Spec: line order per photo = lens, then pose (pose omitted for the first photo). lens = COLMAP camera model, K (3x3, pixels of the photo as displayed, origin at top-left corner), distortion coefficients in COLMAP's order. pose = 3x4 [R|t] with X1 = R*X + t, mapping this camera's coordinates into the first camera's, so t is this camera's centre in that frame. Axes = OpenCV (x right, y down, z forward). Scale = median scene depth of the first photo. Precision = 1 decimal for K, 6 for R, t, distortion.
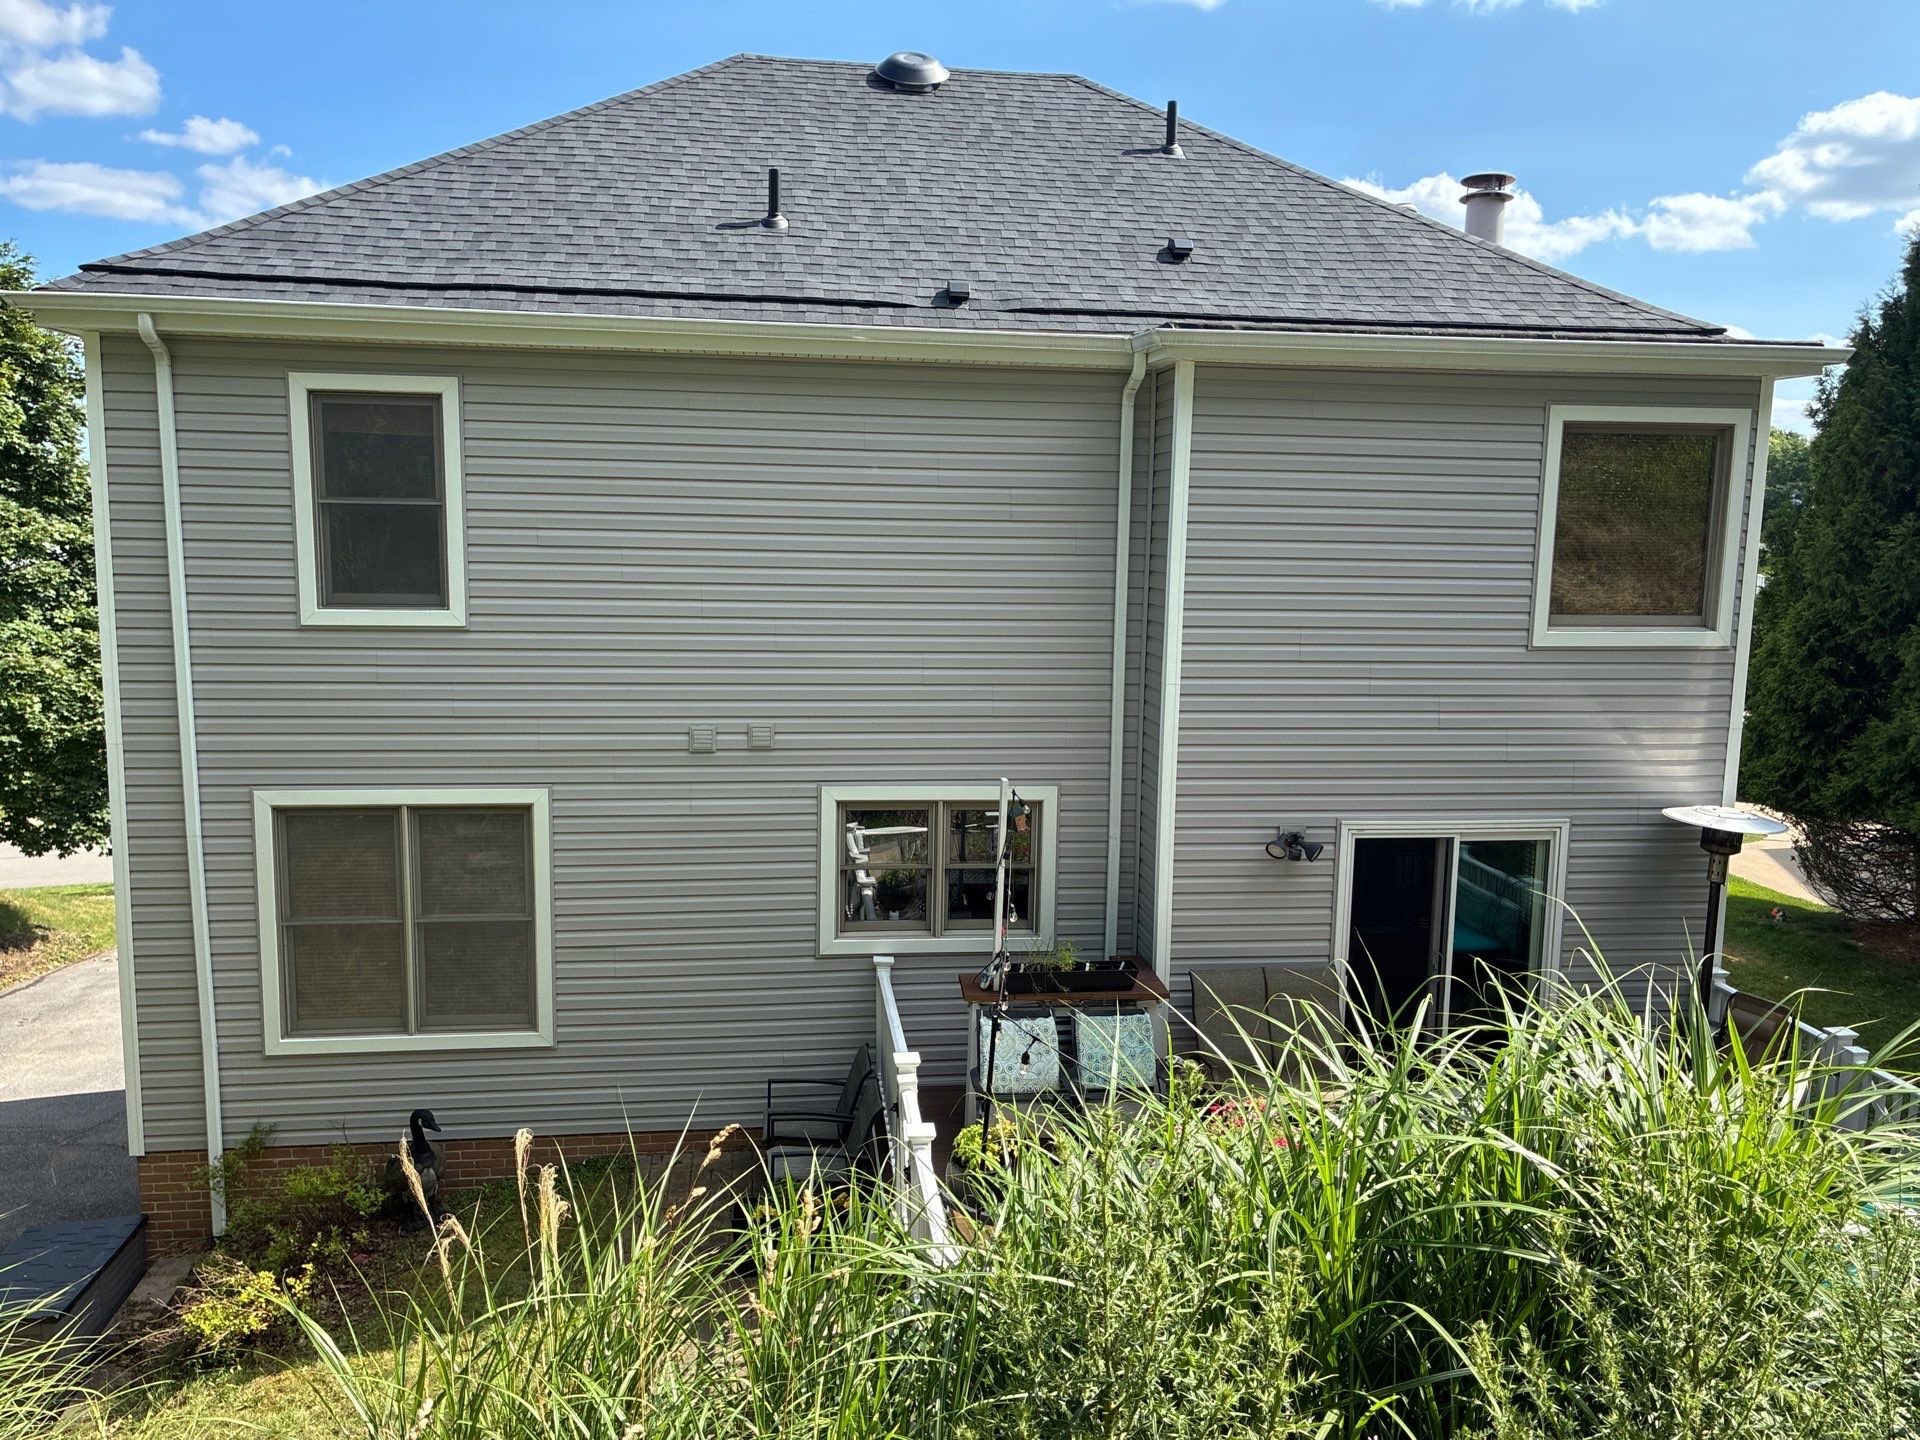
lens RADIAL K [[1452.7, 0, 963.6], [0, 1452.7, 722.4], [0, 0, 1]] dist [0.038484, -0.047501]
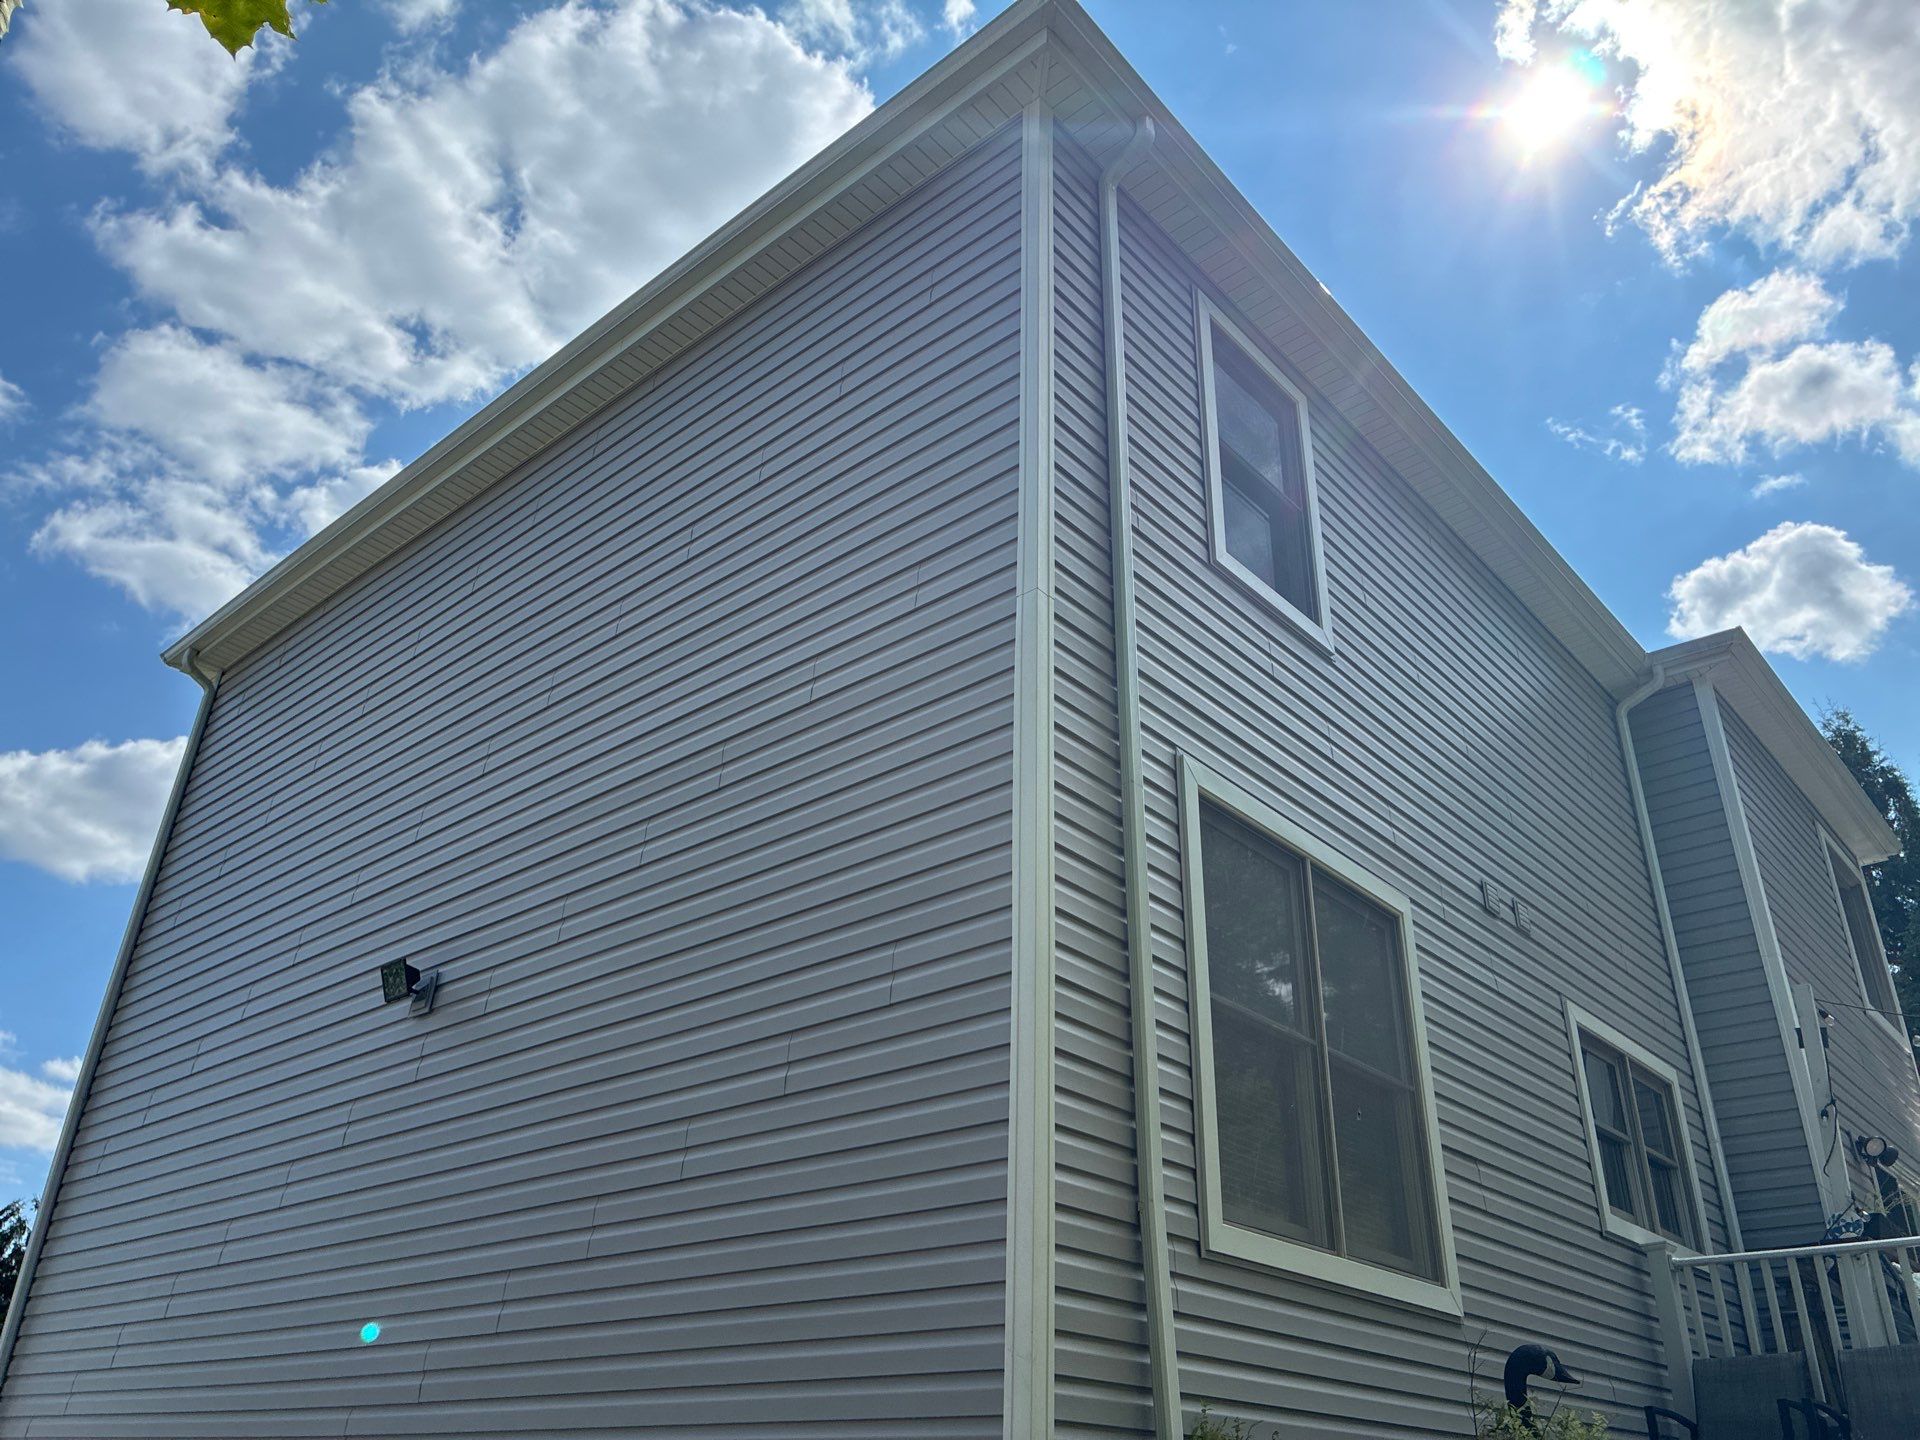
lens RADIAL K [[1463.1, 0, 963.4], [0, 1463.1, 721.2], [0, 0, 1]] dist [0.042190, -0.053129]
pose [[0.745903, 0.323325, 0.582315, -0.879297], [0.075600, 0.827526, -0.556315, 0.347472], [-0.661750, 0.458980, 0.592810, 0.688797]]
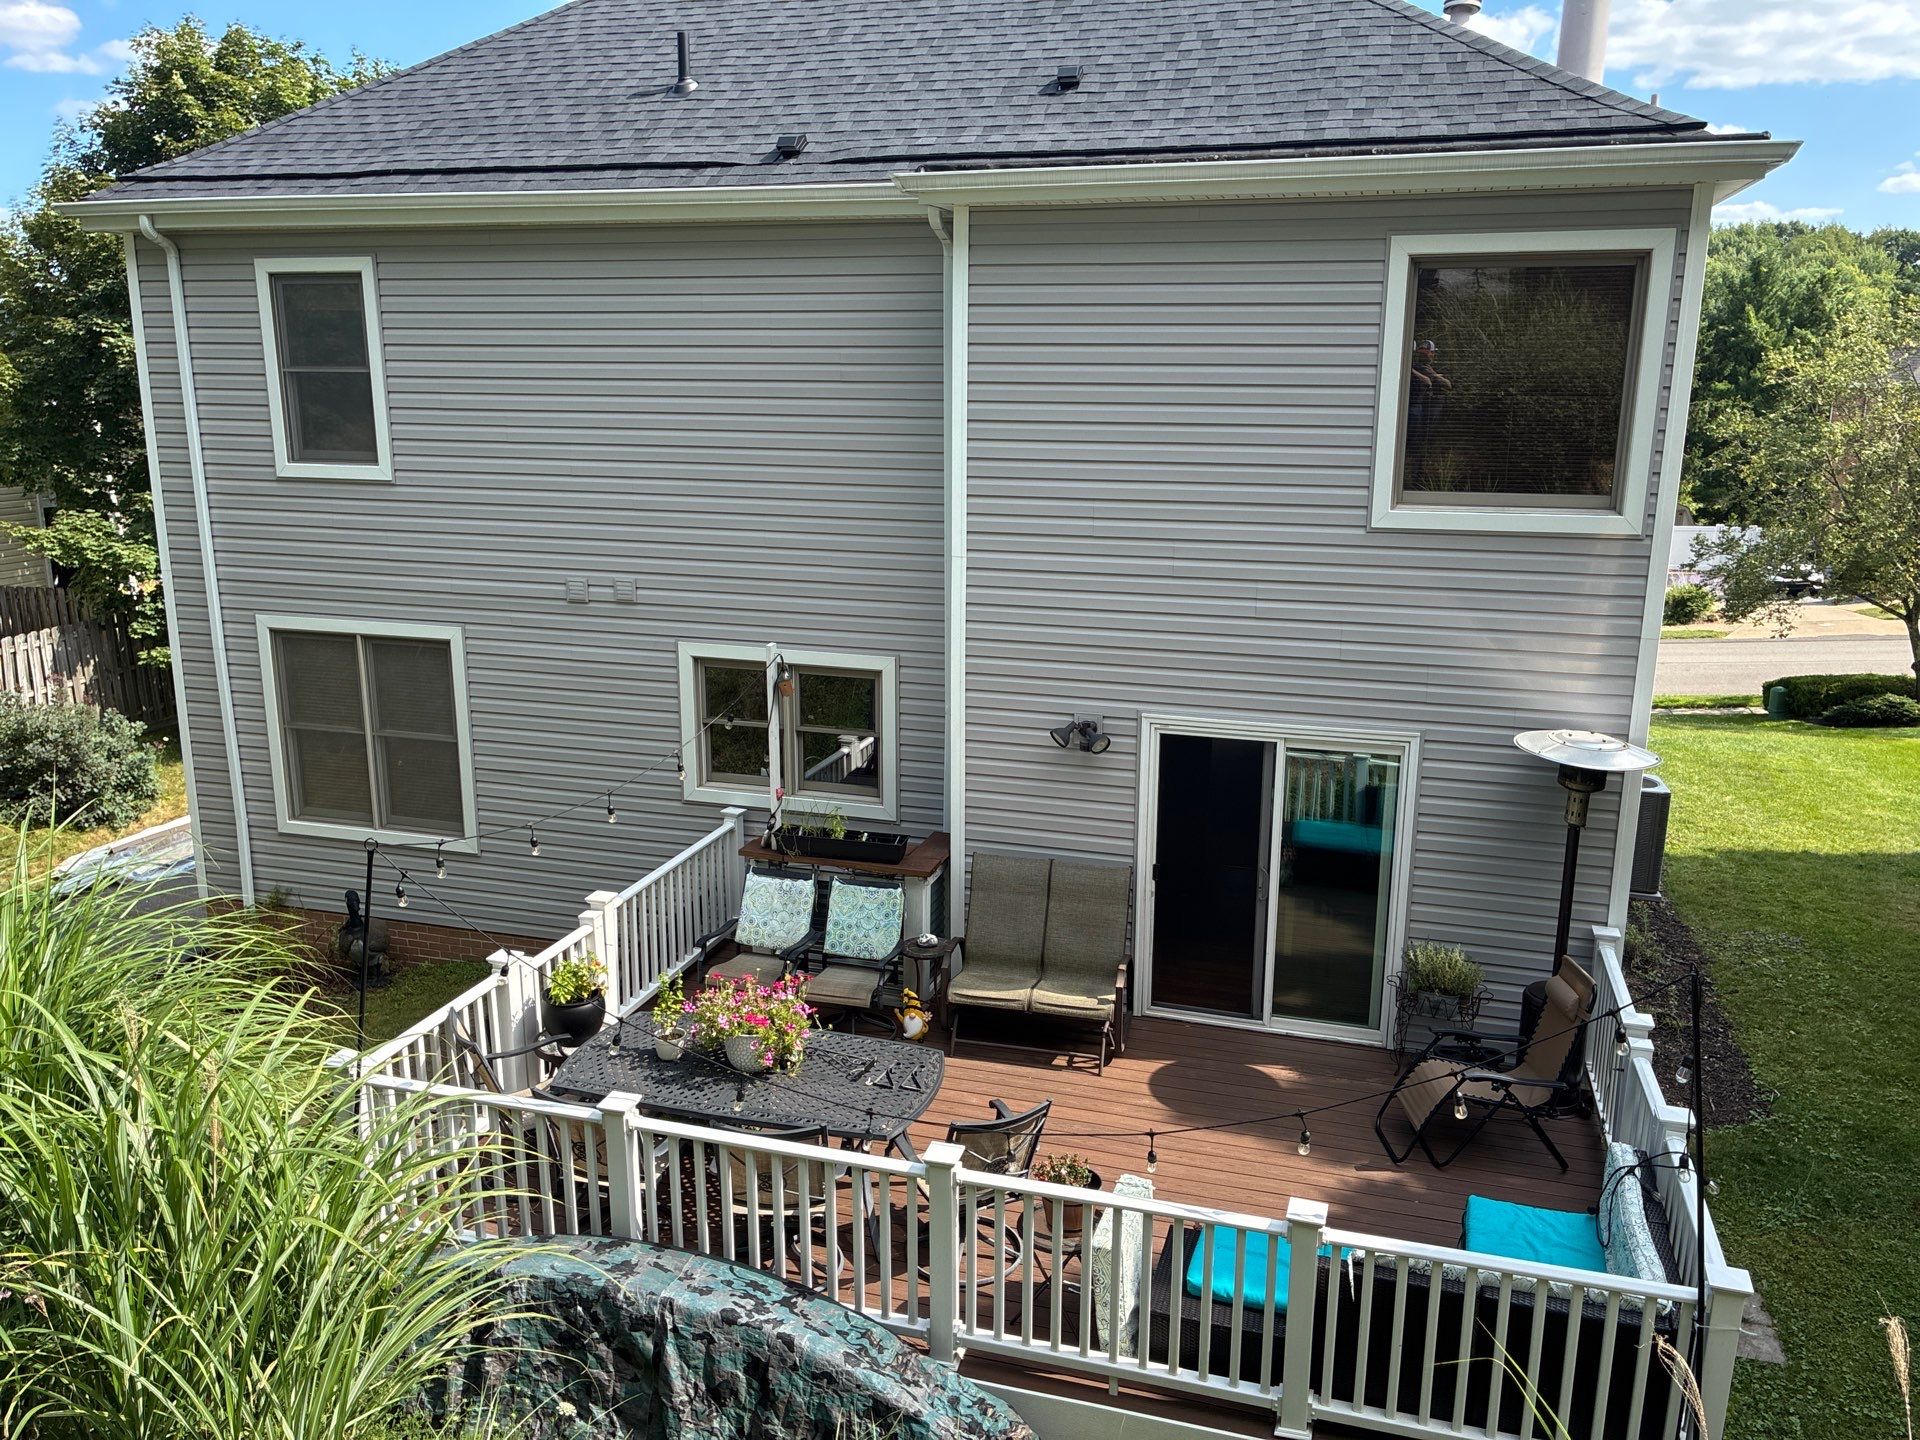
lens RADIAL K [[1452.7, 0, 963.6], [0, 1452.7, 722.4], [0, 0, 1]] dist [0.038484, -0.047501]
pose [[0.914799, 0.083235, -0.395240, 0.525228], [-0.047421, 0.993902, 0.099552, -0.012413], [0.401116, -0.072327, 0.913168, 0.119602]]
